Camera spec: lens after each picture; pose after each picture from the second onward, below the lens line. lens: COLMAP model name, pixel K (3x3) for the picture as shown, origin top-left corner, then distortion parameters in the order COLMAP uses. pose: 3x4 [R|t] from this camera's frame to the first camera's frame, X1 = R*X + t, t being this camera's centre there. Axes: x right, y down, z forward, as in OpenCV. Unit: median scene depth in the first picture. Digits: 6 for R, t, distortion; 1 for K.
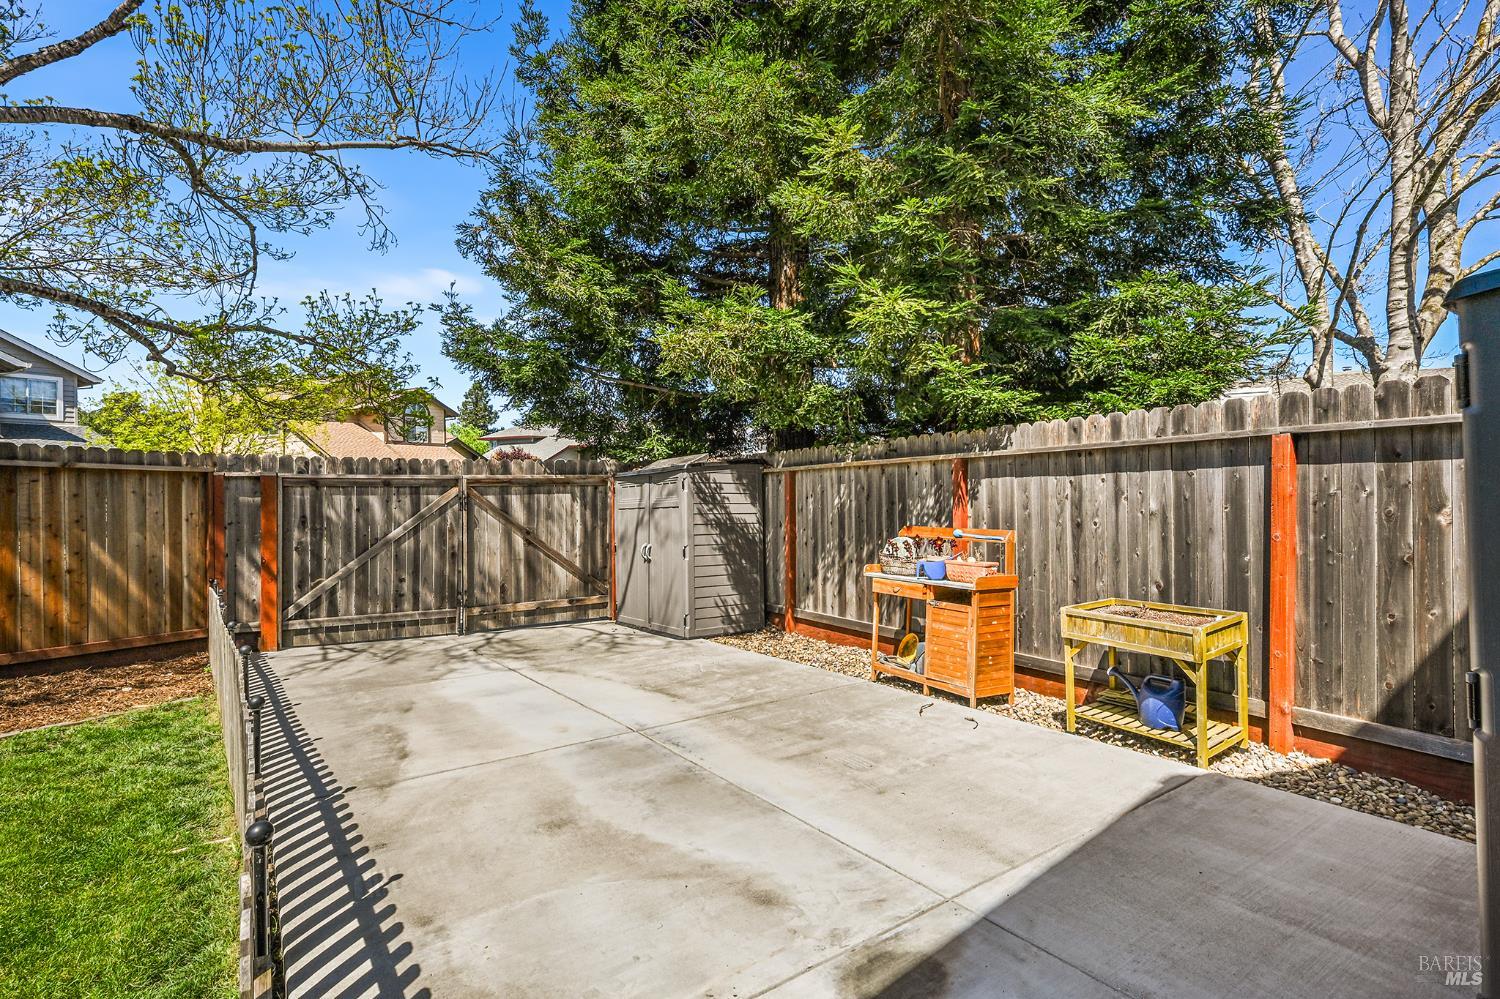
lens RADIAL K [[719.6, 0, 754.2], [0, 719.6, 494.3], [0, 0, 1]] dist [-0.002278, -0.000682]
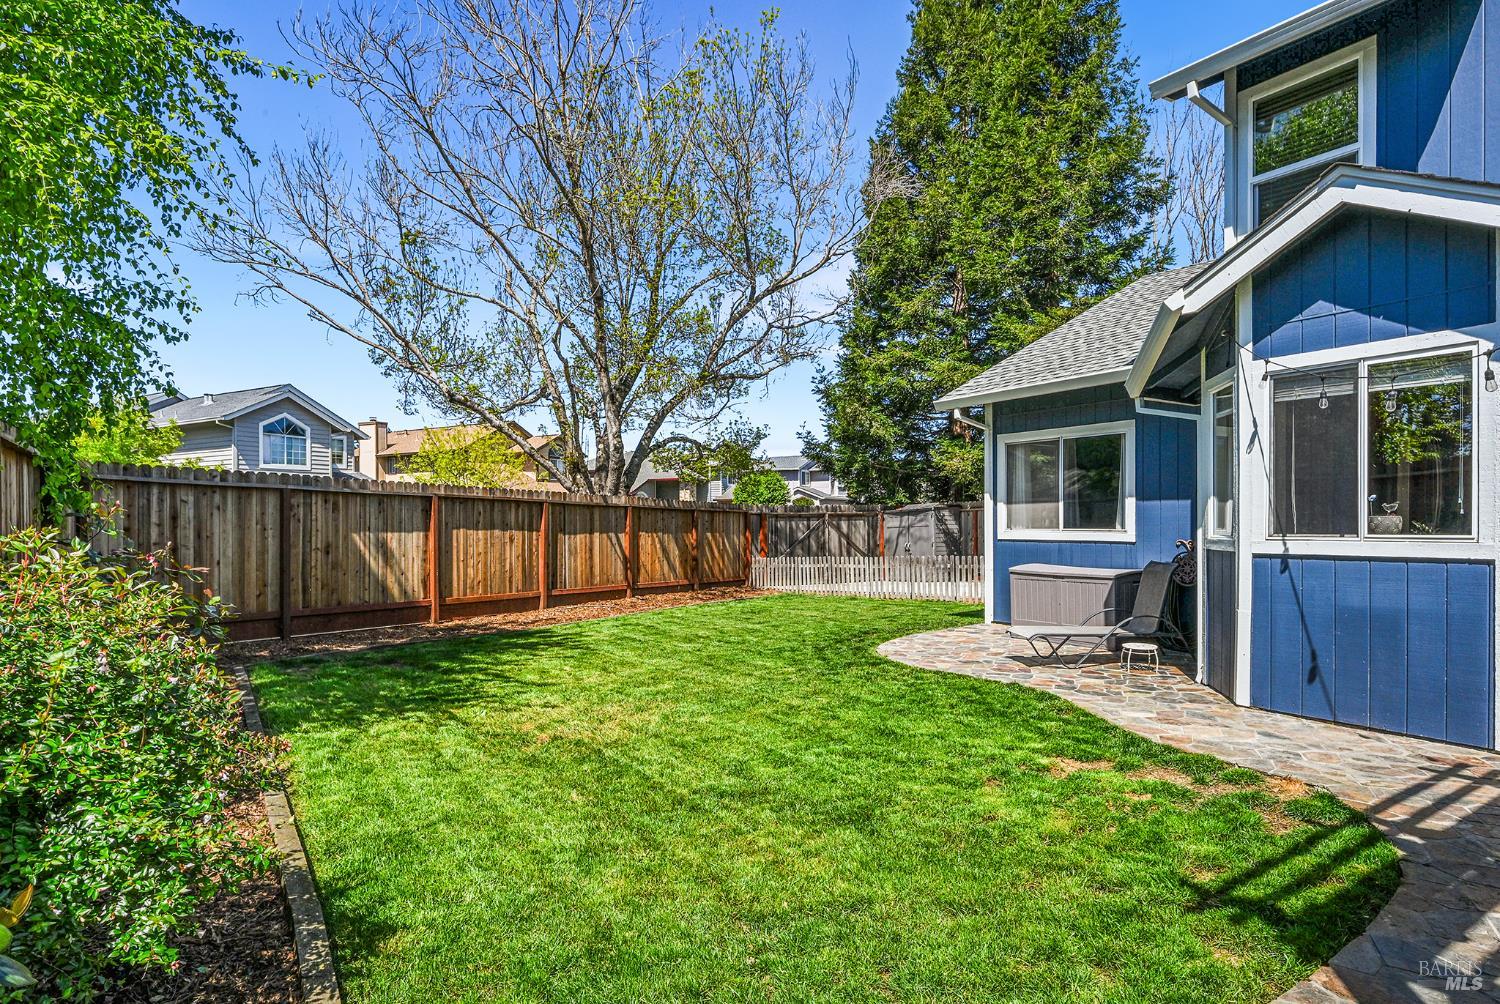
lens RADIAL K [[841.9, 0, 749.2], [0, 841.9, 524.9], [0, 0, 1]] dist [0.002669, 0.000565]
pose [[0.999532, -0.002429, 0.030503, -0.782263], [0.002466, 0.999996, -0.001162, 0.017656], [-0.030500, 0.001237, 0.999534, -1.742279]]
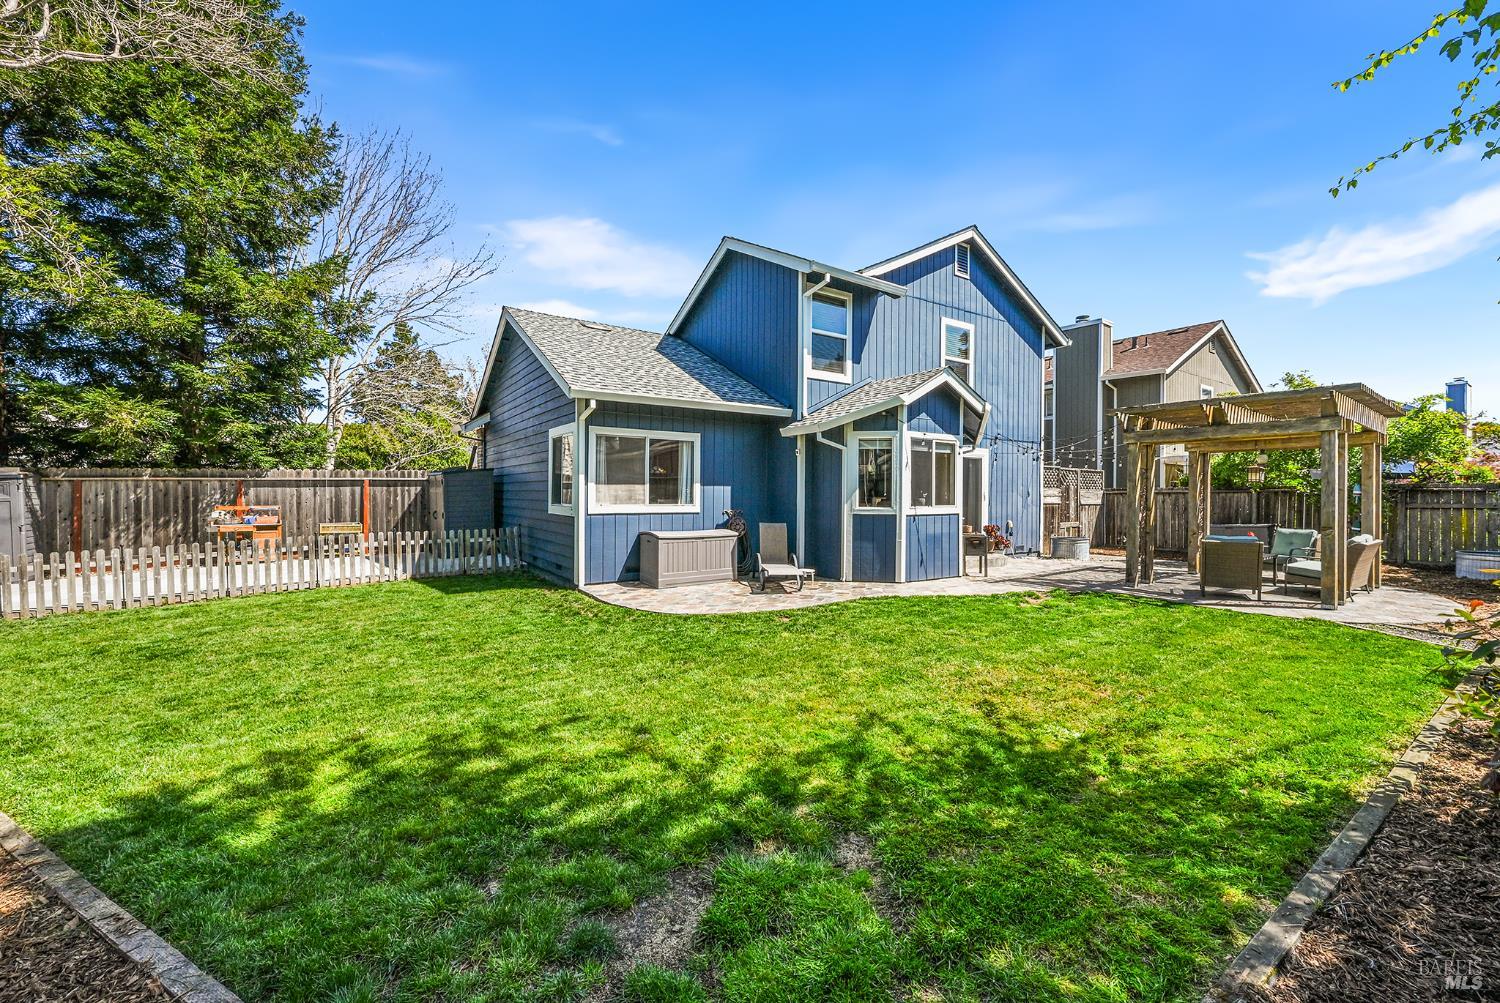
lens RADIAL K [[589.4, 0, 753.5], [0, 589.4, 497.3], [0, 0, 1]] dist [0.000254, -0.000181]
pose [[-0.048697, -0.001967, 0.998812, -1.520292], [-0.001295, 0.999997, 0.001906, 0.005925], [-0.998813, -0.001200, -0.048699, -0.600581]]
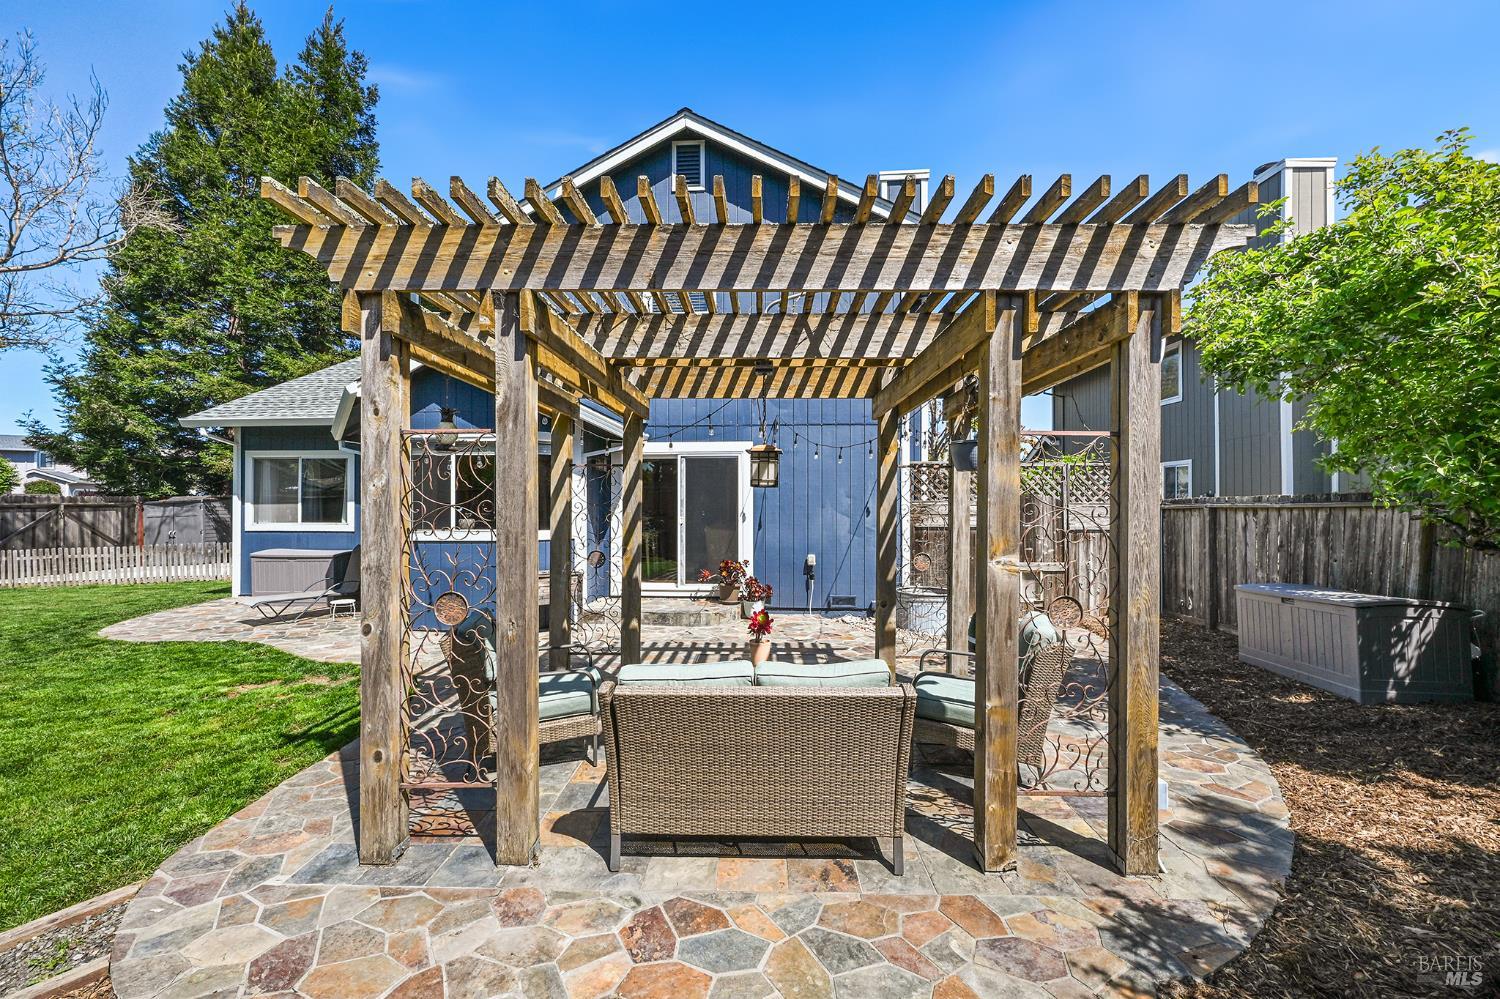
lens RADIAL K [[589.4, 0, 746.0], [0, 589.4, 498.6], [0, 0, 1]] dist [0.000254, -0.000181]
pose [[0.570579, 0.010806, 0.821171, -0.754070], [0.001989, 0.999892, -0.014540, -0.008768], [-0.821240, 0.009930, 0.570496, -1.973115]]
